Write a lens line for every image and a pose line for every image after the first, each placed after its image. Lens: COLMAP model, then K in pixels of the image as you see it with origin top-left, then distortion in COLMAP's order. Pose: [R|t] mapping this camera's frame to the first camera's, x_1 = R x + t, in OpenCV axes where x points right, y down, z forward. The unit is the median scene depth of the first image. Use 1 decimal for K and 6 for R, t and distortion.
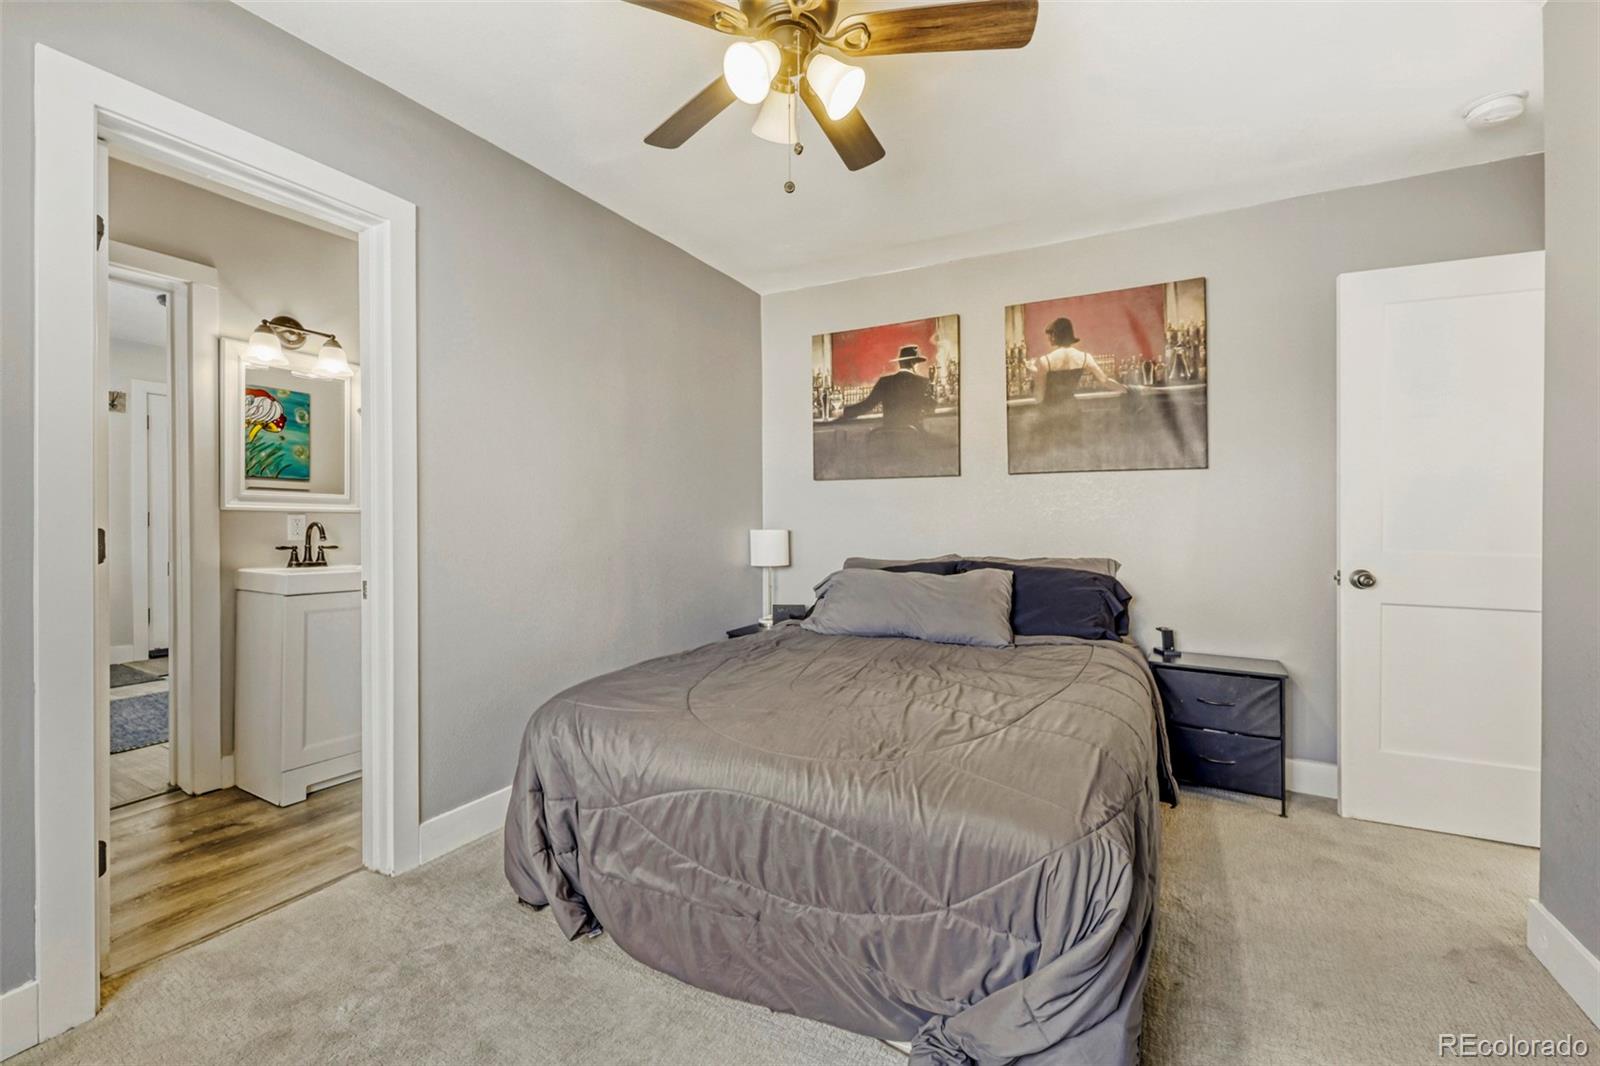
lens RADIAL K [[659.5, 0, 805.0], [0, 659.5, 527.8], [0, 0, 1]] dist [0.002593, 0.000307]
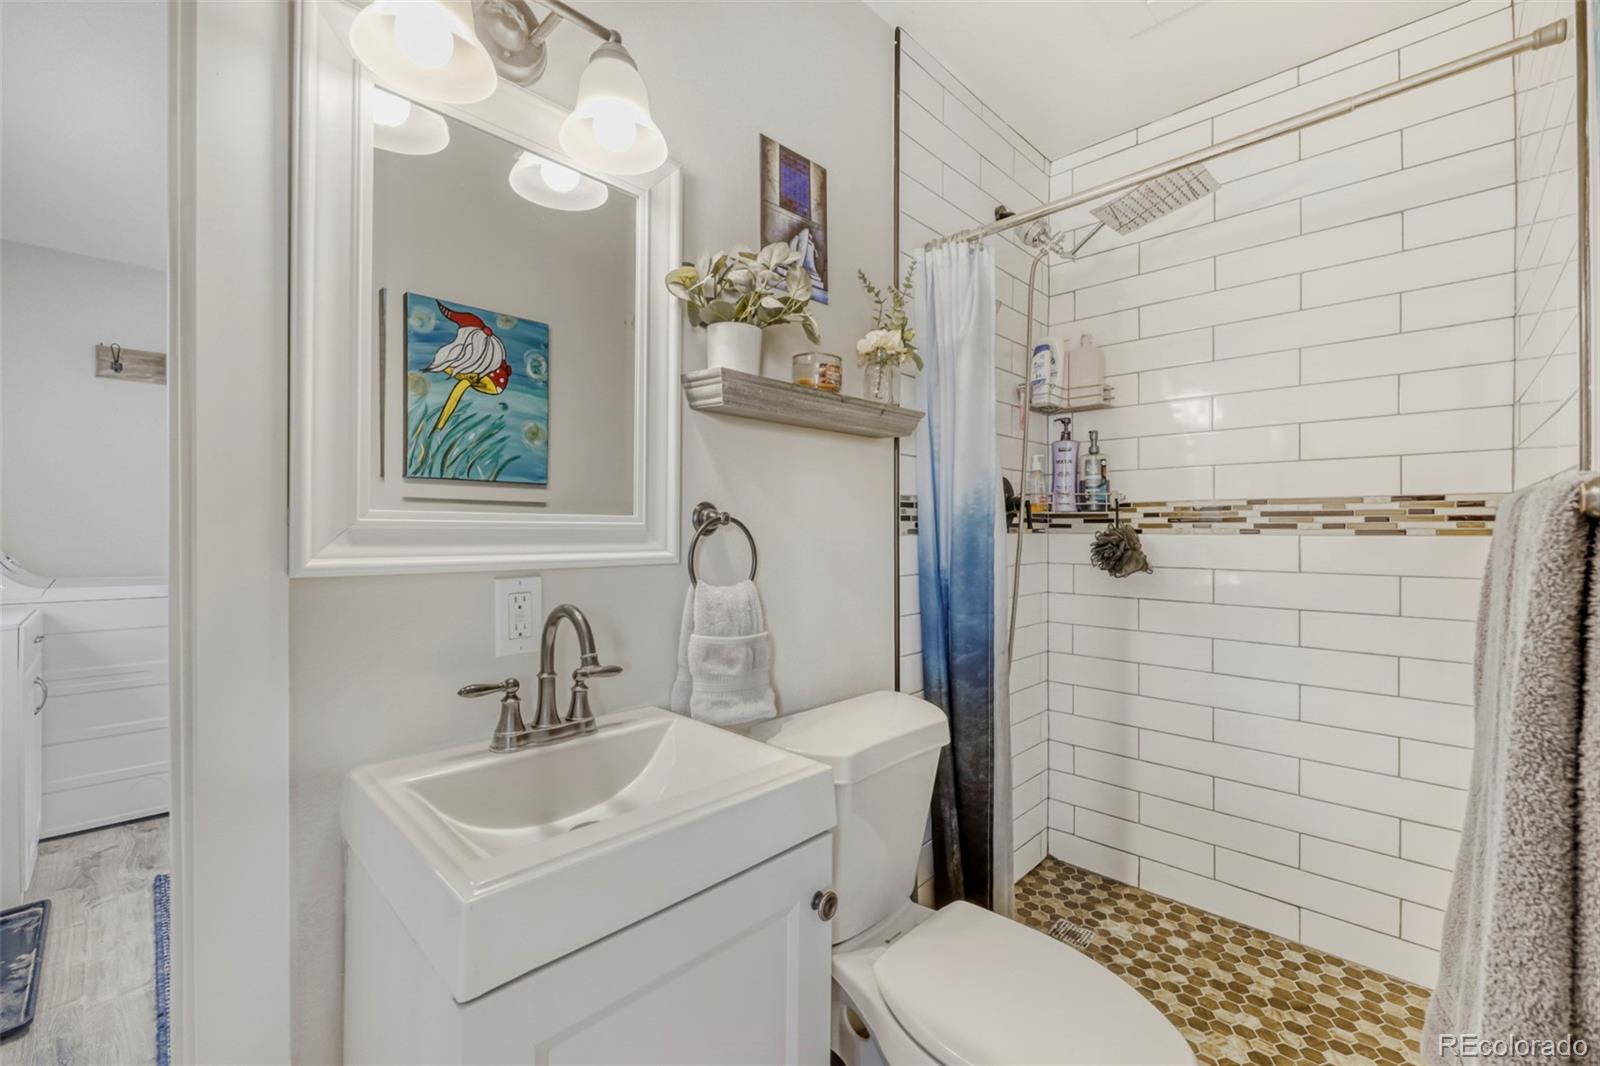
lens RADIAL K [[659.5, 0, 805.0], [0, 659.5, 527.8], [0, 0, 1]] dist [0.002593, 0.000307]
pose [[0.963906, -0.006487, -0.266162, -0.377651], [0.003488, 0.999925, -0.011738, -0.028798], [0.266218, 0.010386, 0.963857, 0.500687]]
